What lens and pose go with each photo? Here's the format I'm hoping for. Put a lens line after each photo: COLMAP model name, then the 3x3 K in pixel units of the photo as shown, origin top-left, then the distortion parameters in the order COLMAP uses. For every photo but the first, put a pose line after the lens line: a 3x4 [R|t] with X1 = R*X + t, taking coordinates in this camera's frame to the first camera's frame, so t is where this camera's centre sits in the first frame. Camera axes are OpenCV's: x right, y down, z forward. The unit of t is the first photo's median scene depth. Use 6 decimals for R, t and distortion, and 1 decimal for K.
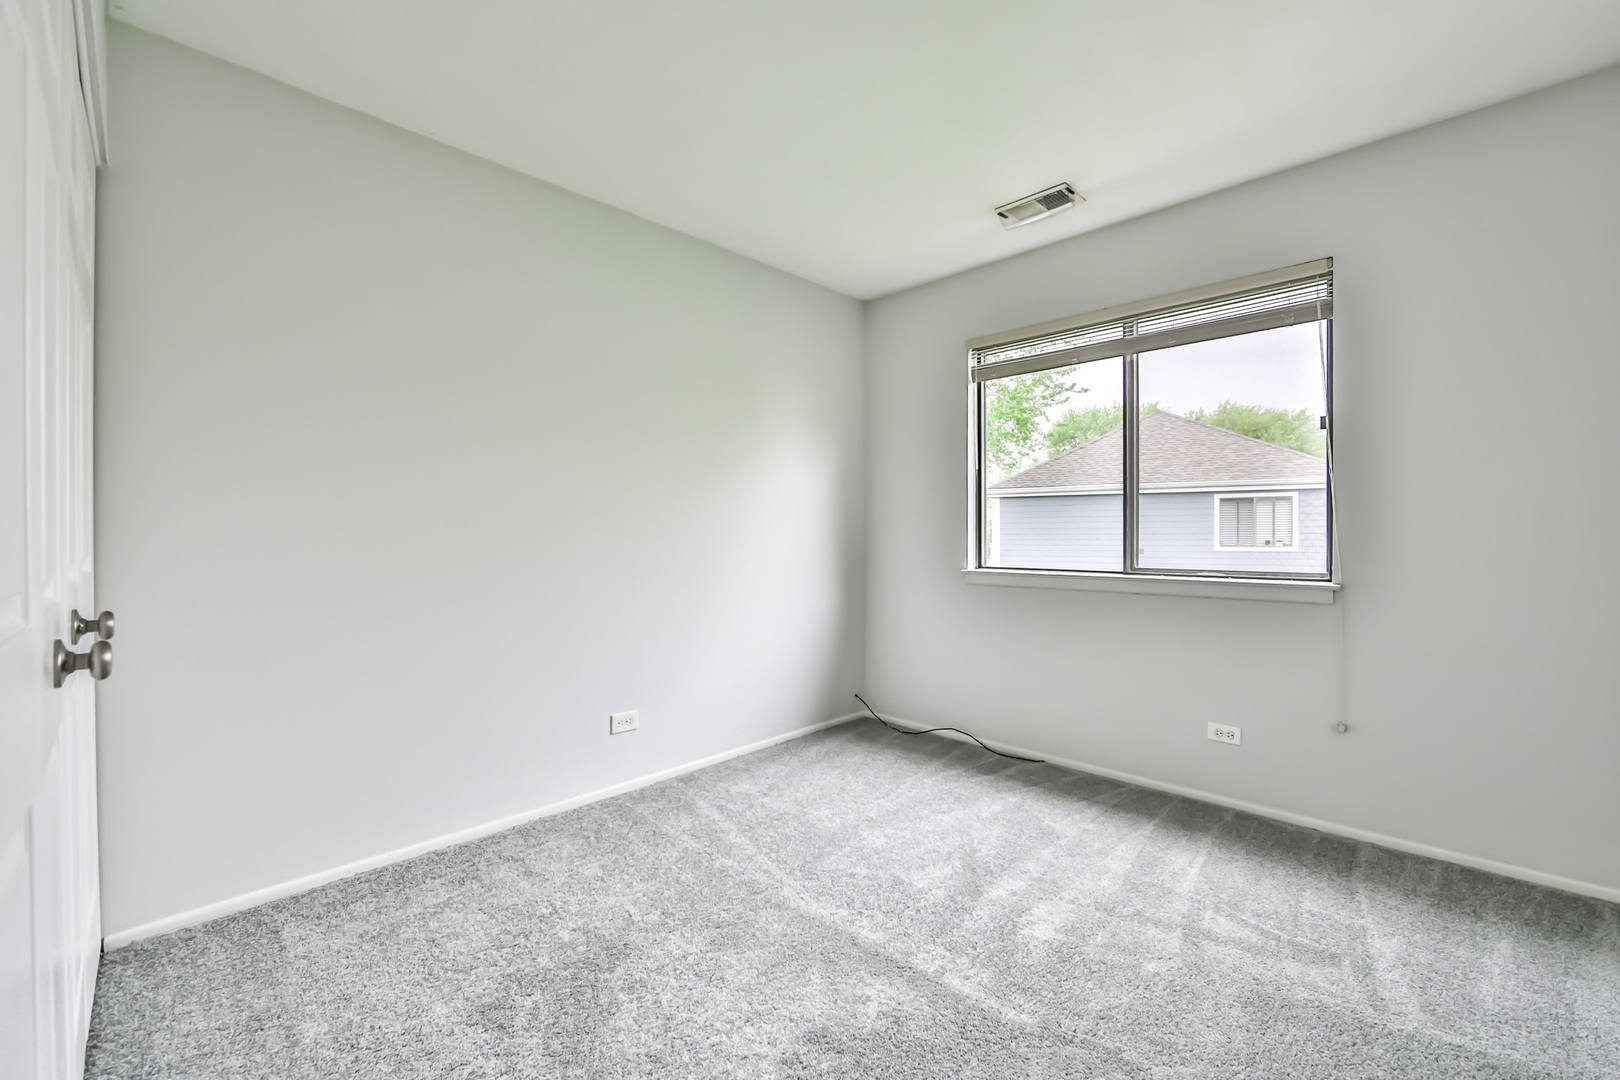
lens RADIAL K [[642.6, 0, 804.9], [0, 642.6, 539.7], [0, 0, 1]] dist [-0.002365, -0.000261]
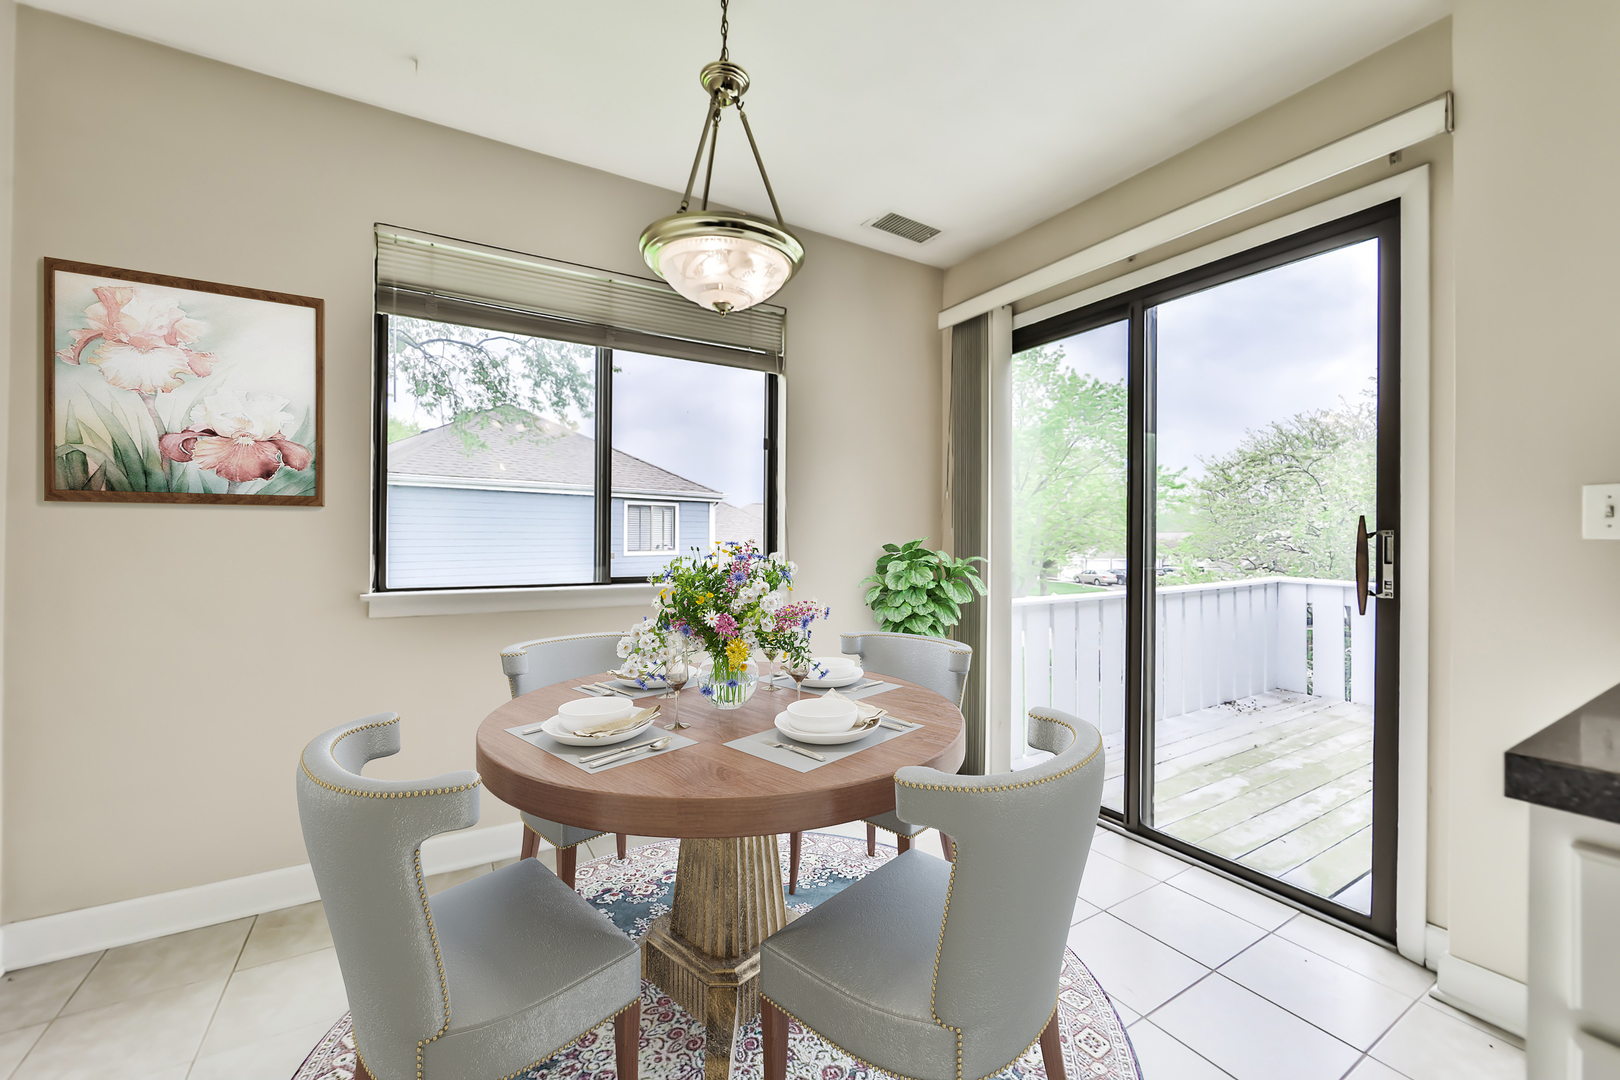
lens RADIAL K [[642.6, 0, 804.9], [0, 642.6, 539.7], [0, 0, 1]] dist [-0.002365, -0.000261]
pose [[0.222859, -0.003586, 0.974844, -0.311886], [0.005594, 0.999981, 0.002400, -0.009632], [-0.974835, 0.004918, 0.222875, 0.511027]]
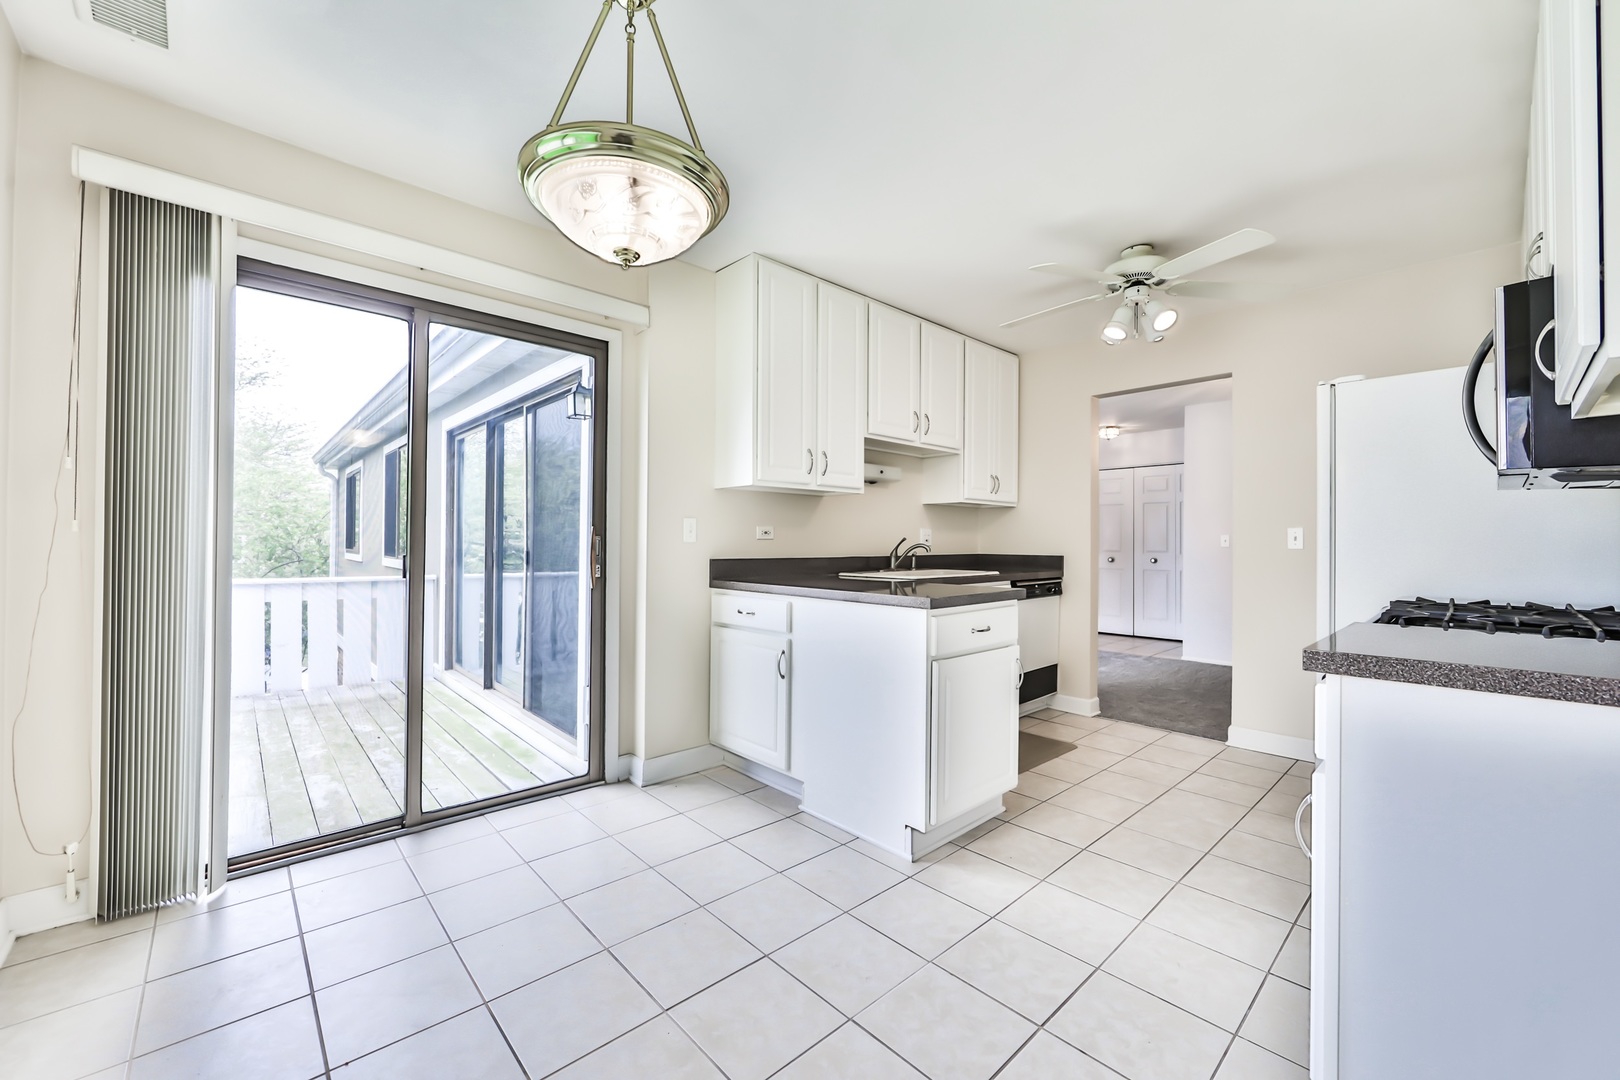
lens RADIAL K [[630.3, 0, 810.0], [0, 630.3, 540.0], [0, 0, 1]] dist [0.000424, 0.000149]
pose [[-0.999596, -0.011646, 0.025912, -0.248957], [-0.011586, 0.999930, 0.002455, -0.010374], [-0.025939, 0.002154, -0.999661, 0.614642]]
